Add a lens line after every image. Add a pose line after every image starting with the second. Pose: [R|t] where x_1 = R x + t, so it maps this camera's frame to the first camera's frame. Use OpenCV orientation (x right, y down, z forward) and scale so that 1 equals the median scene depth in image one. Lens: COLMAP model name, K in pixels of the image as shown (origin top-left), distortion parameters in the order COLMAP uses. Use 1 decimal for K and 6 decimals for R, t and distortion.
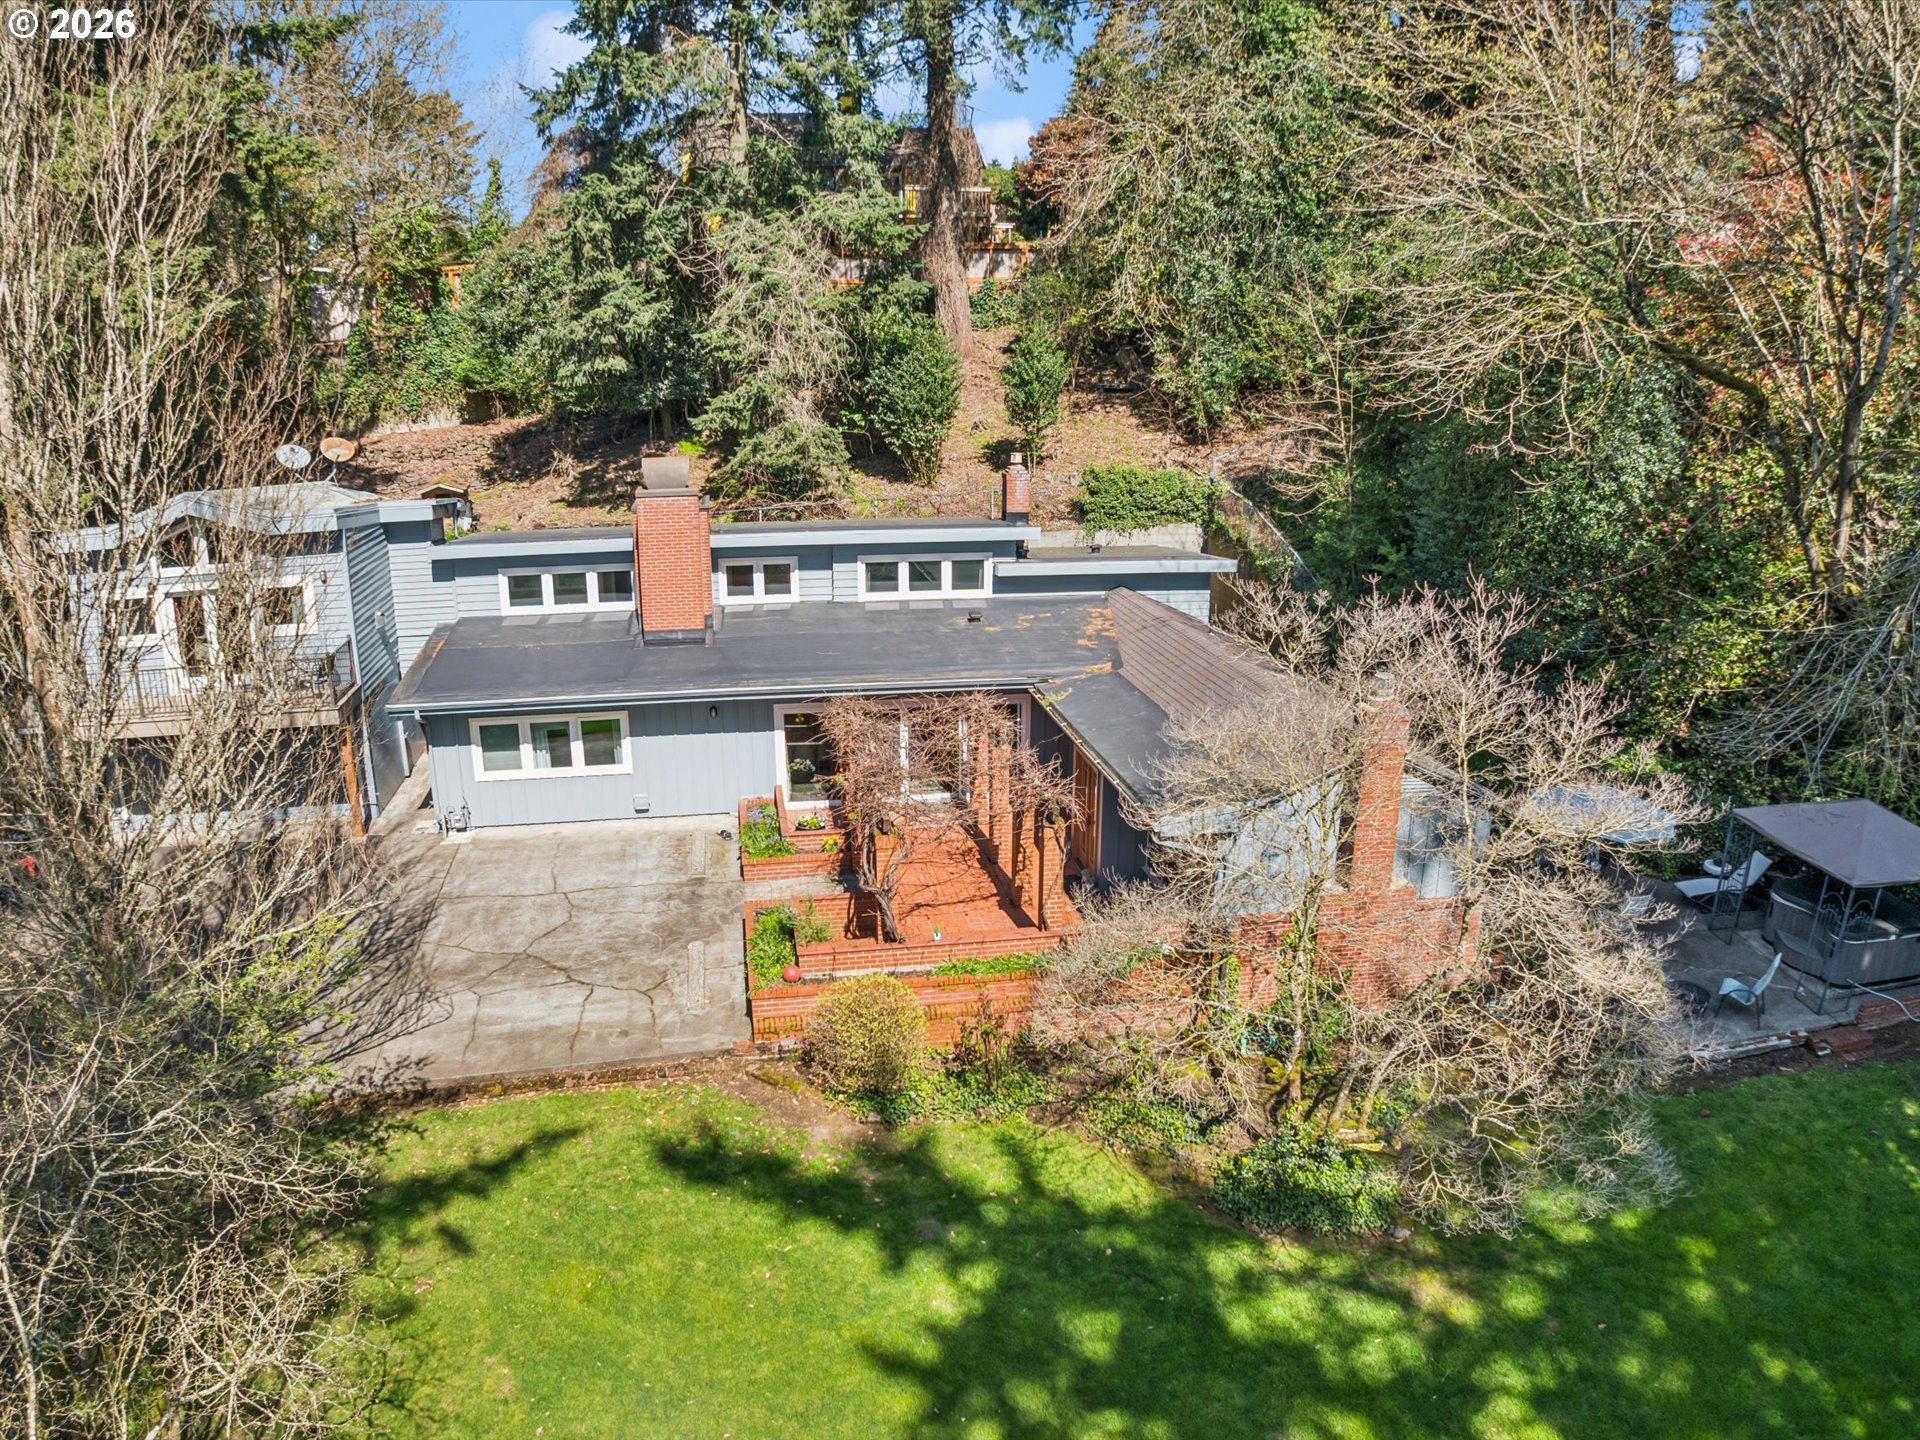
lens RADIAL K [[1344.0, 0, 983.0], [0, 1344.0, 791.0], [0, 0, 1]] dist [-0.191411, 0.009028]
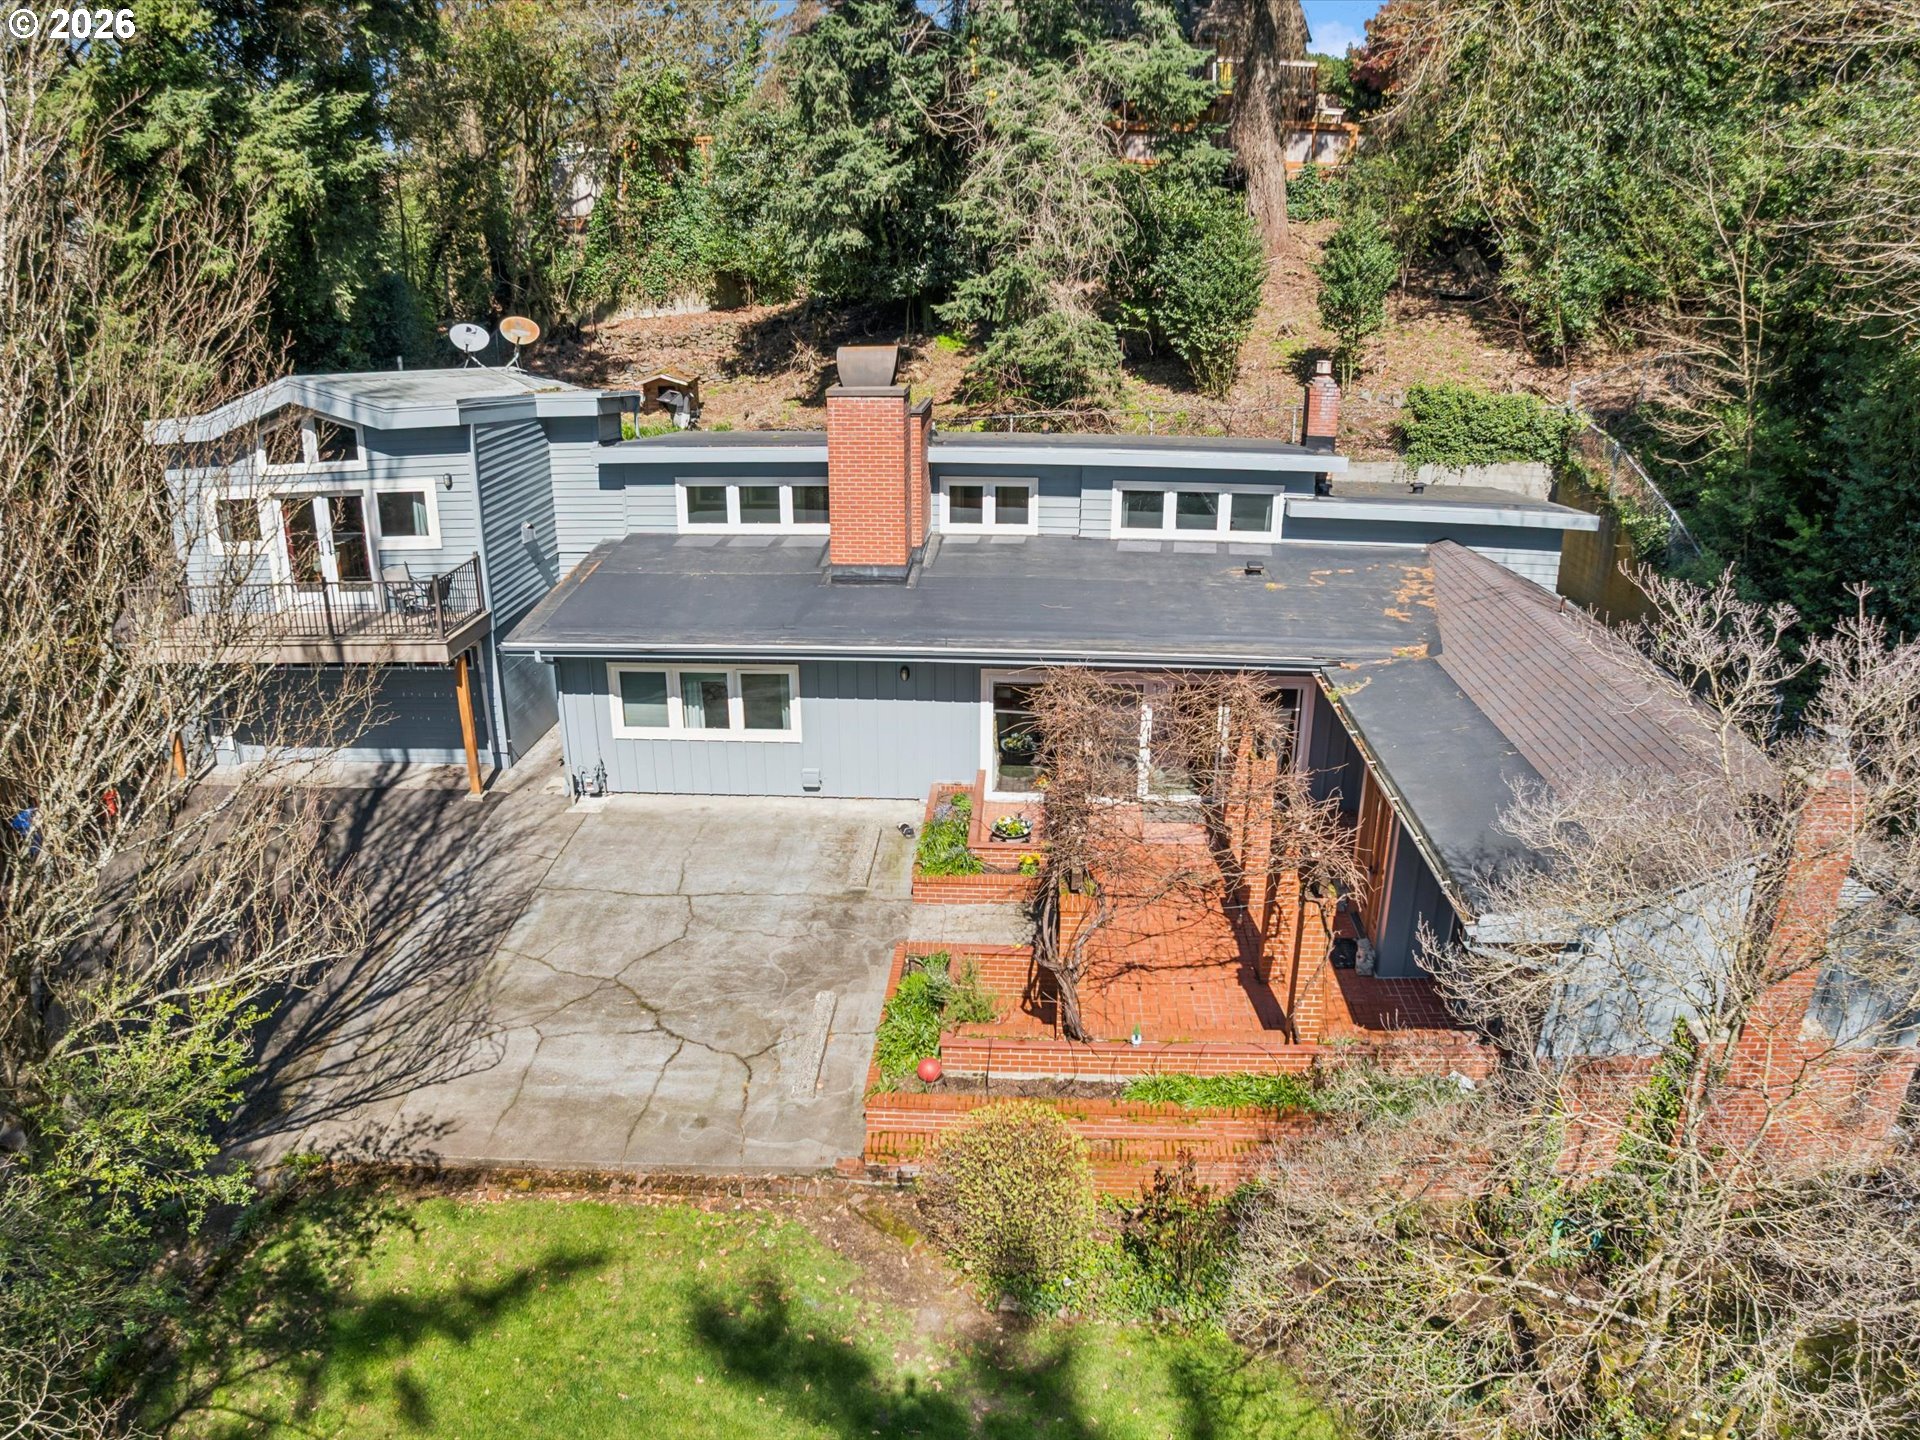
lens RADIAL K [[1344.0, 0, 983.0], [0, 1344.0, 791.0], [0, 0, 1]] dist [-0.191411, 0.009028]
pose [[0.972475, 0.088143, -0.215694, 0.017196], [-0.074142, 0.994632, 0.072178, -0.042733], [0.220898, -0.054199, 0.973790, 0.196291]]
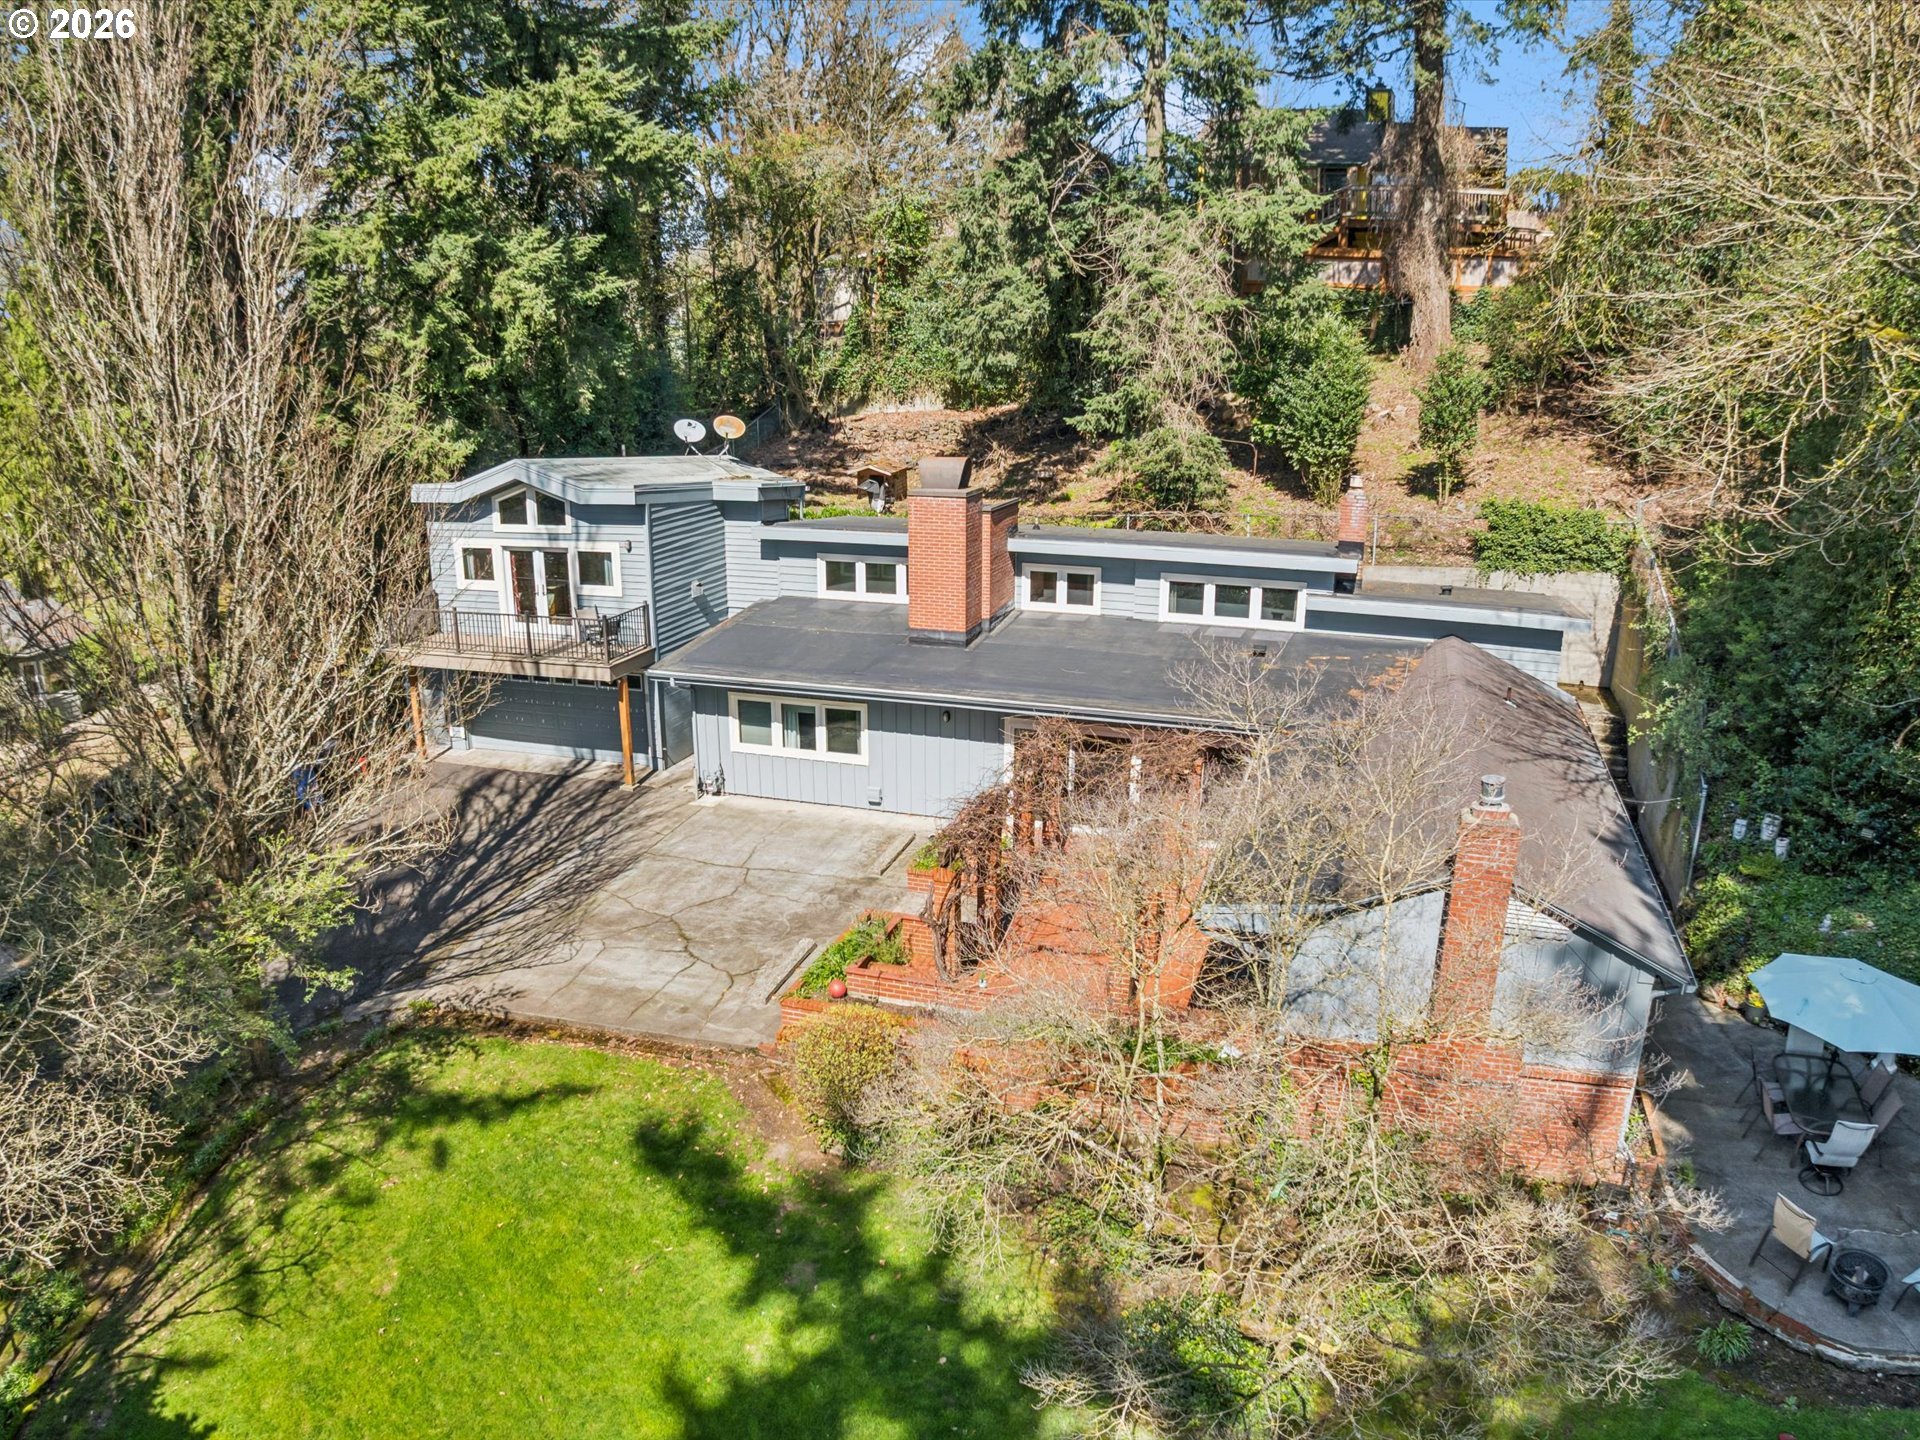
lens RADIAL K [[1344.0, 0, 983.0], [0, 1344.0, 791.0], [0, 0, 1]] dist [-0.191411, 0.009028]
pose [[0.881382, 0.152534, -0.447100, 0.234514], [-0.151423, 0.987720, 0.038470, -0.039619], [0.447478, 0.033795, 0.893656, 0.100217]]
